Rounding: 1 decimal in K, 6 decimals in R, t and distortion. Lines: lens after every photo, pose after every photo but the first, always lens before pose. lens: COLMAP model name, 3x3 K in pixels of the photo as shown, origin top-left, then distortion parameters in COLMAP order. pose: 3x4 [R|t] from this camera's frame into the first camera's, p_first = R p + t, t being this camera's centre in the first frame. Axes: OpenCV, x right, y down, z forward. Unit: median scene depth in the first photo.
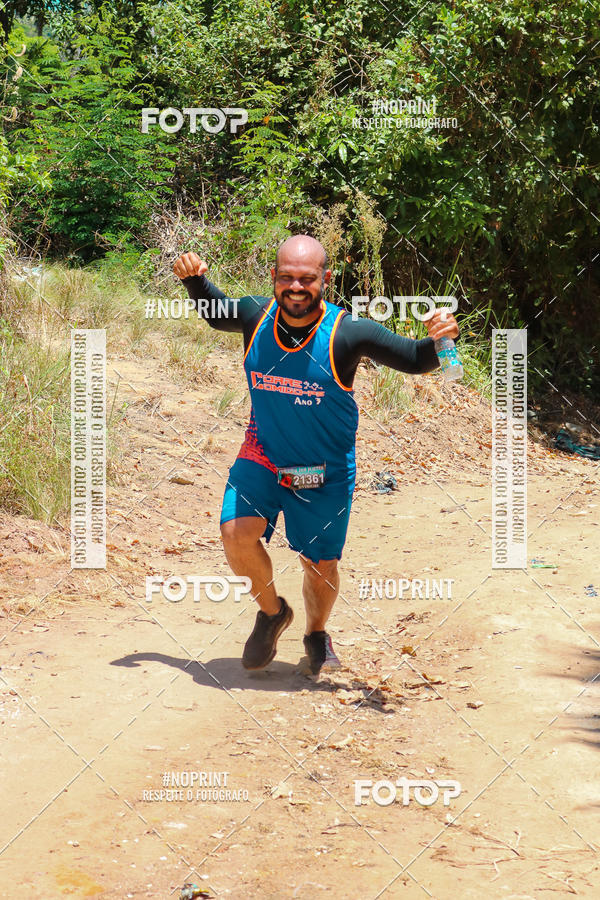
lens RADIAL K [[2270.7, 0, 343.0], [0, 2270.7, 480.2], [0, 0, 1]] dist [0.031705, 0.529734]
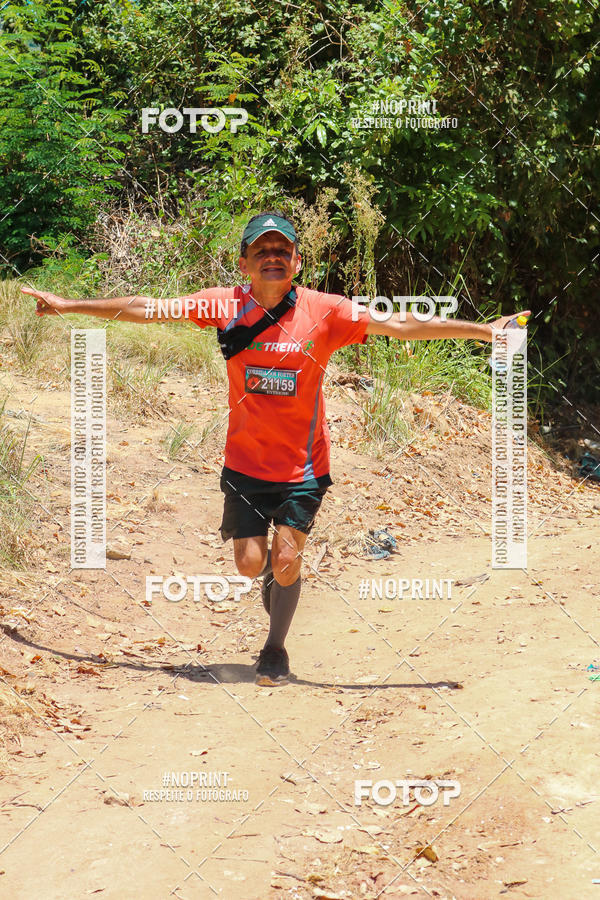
lens RADIAL K [[2098.9, 0, 302.3], [0, 2098.9, 435.6], [0, 0, 1]] dist [0.008992, -0.025617]
pose [[0.999541, -0.024662, -0.017597, 0.003850], [0.024396, 0.999587, -0.015176, -0.020039], [0.017964, 0.014740, 0.999730, 0.217317]]
